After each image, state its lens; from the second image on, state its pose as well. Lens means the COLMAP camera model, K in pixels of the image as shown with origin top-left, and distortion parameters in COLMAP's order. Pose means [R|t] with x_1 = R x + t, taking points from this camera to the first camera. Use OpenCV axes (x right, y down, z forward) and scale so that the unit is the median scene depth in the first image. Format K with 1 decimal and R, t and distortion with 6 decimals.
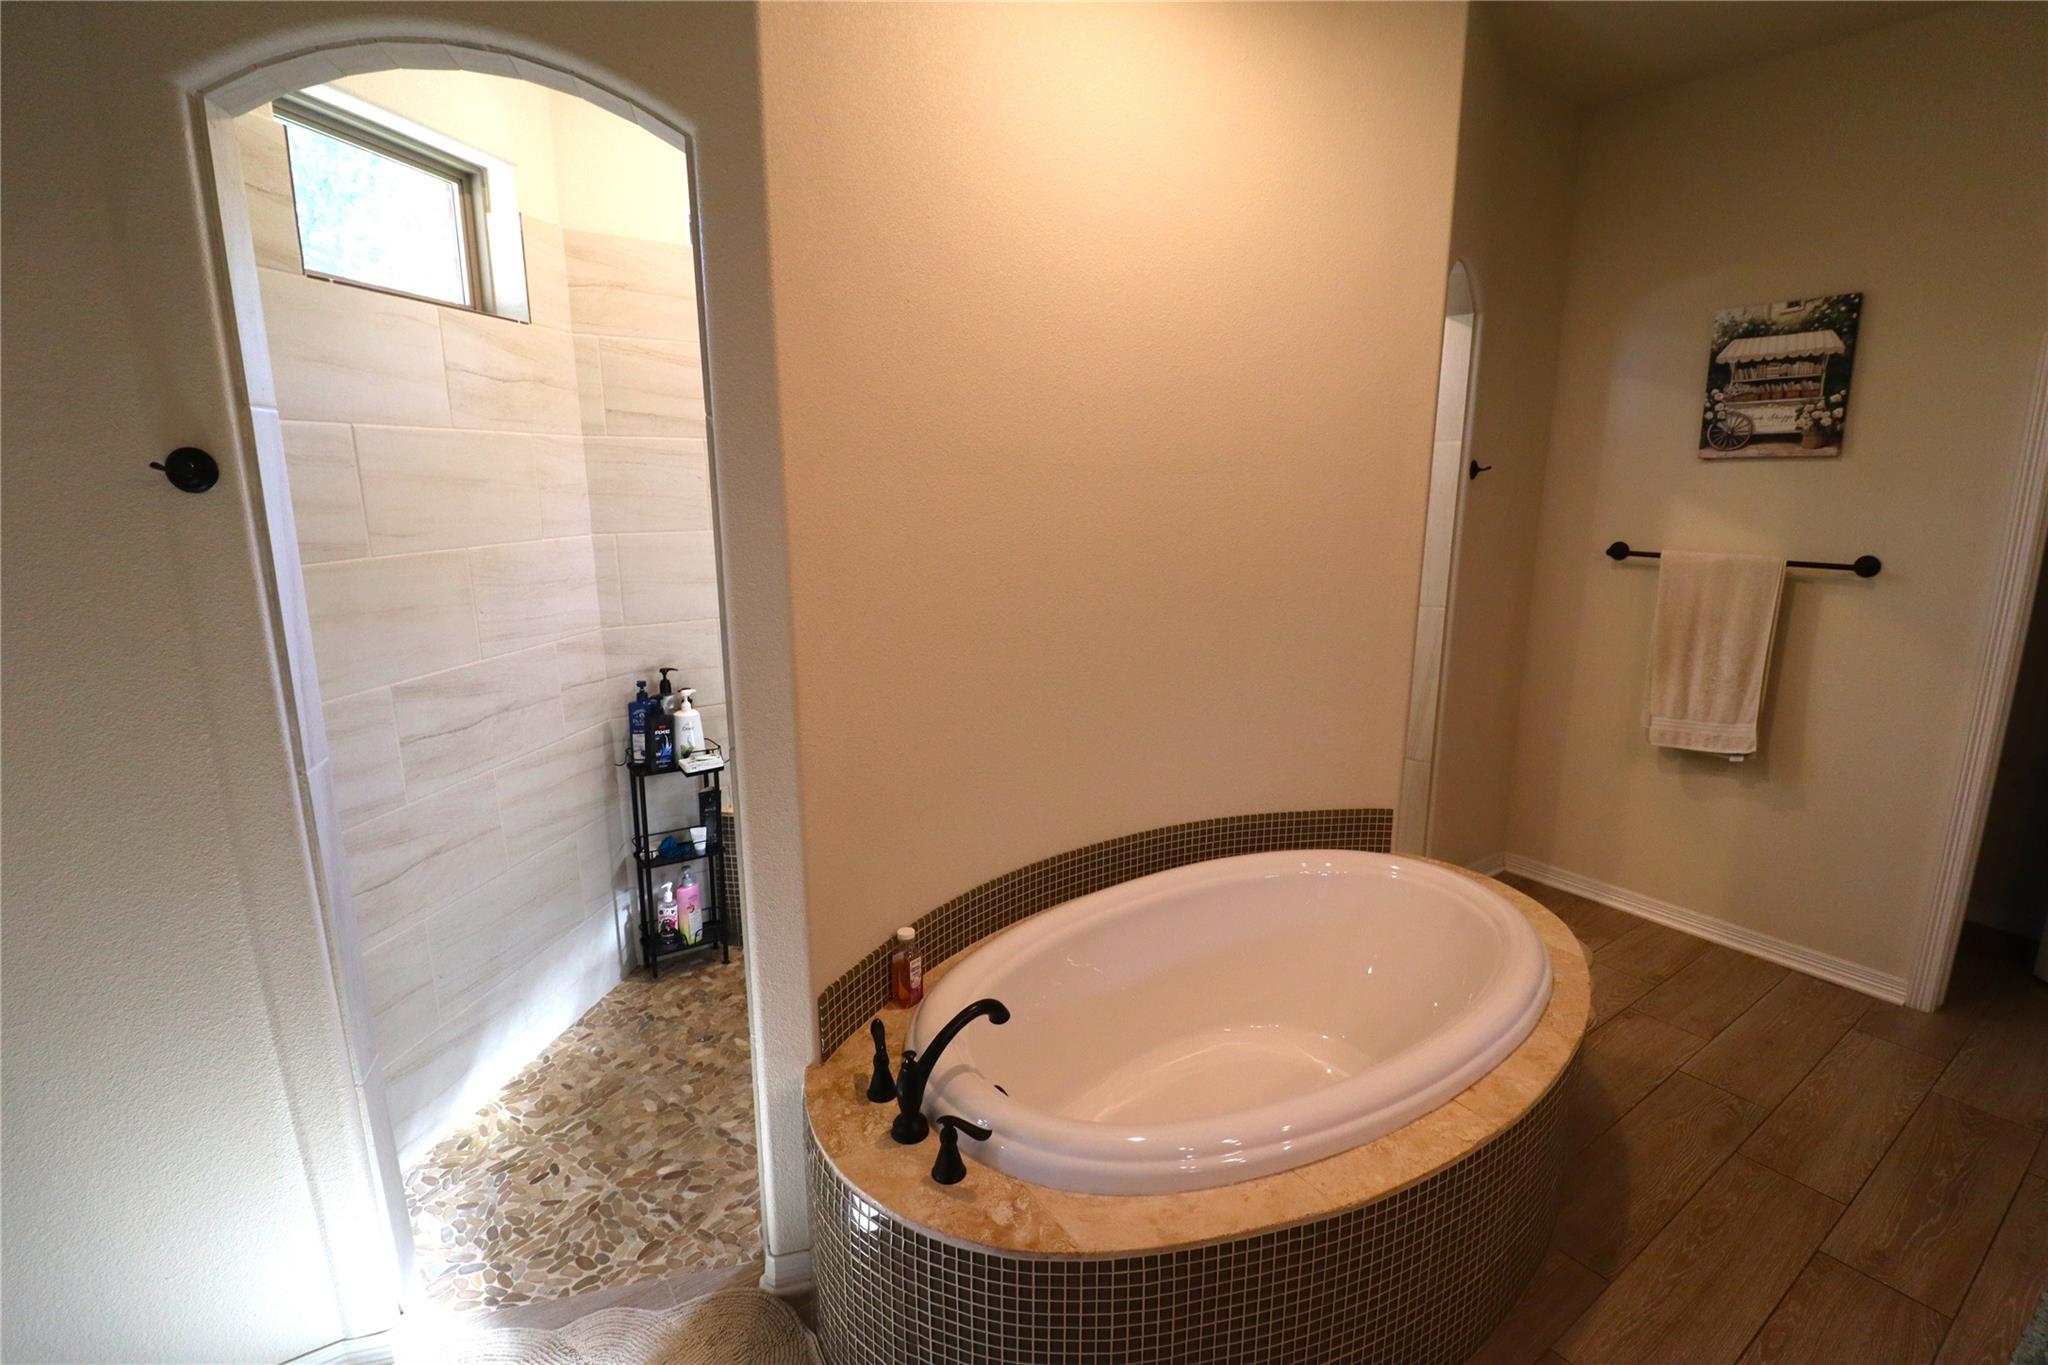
lens RADIAL K [[950.9, 0, 1027.5], [0, 950.9, 684.8], [0, 0, 1]] dist [-0.004588, -0.002891]
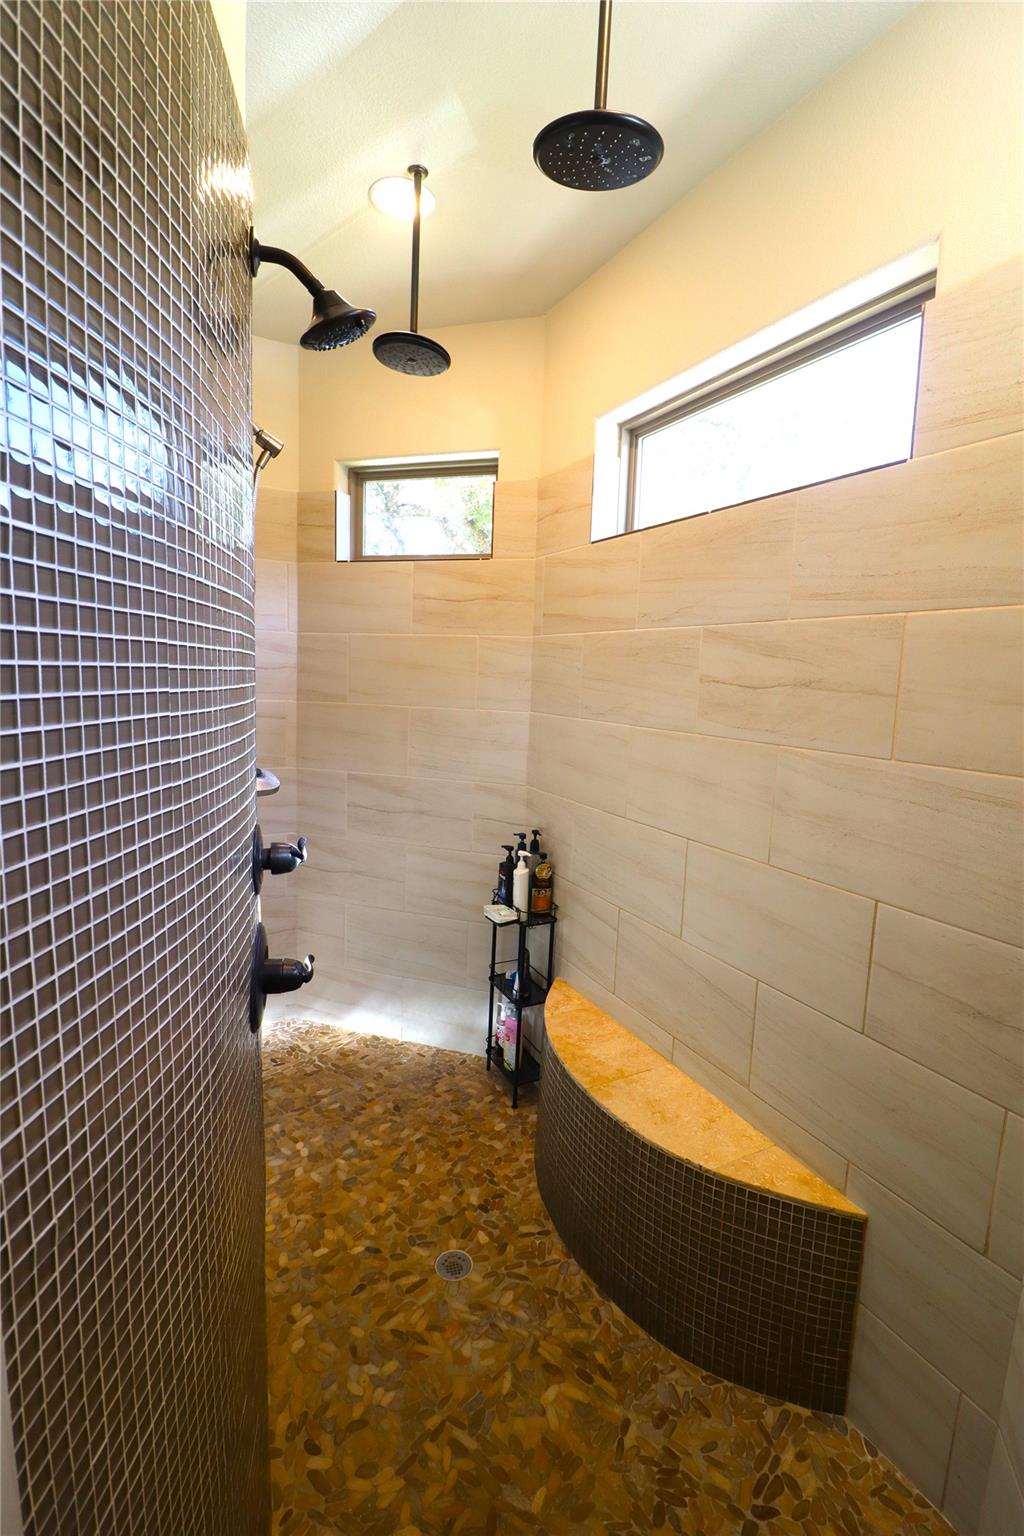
lens RADIAL K [[713.2, 0, 517.5], [0, 713.2, 758.2], [0, 0, 1]] dist [-0.004588, -0.002891]
pose [[-0.135088, 0.117234, -0.983874, 0.543594], [-0.247606, 0.957477, 0.148086, -0.262177], [0.959397, 0.263618, -0.100316, 1.216053]]
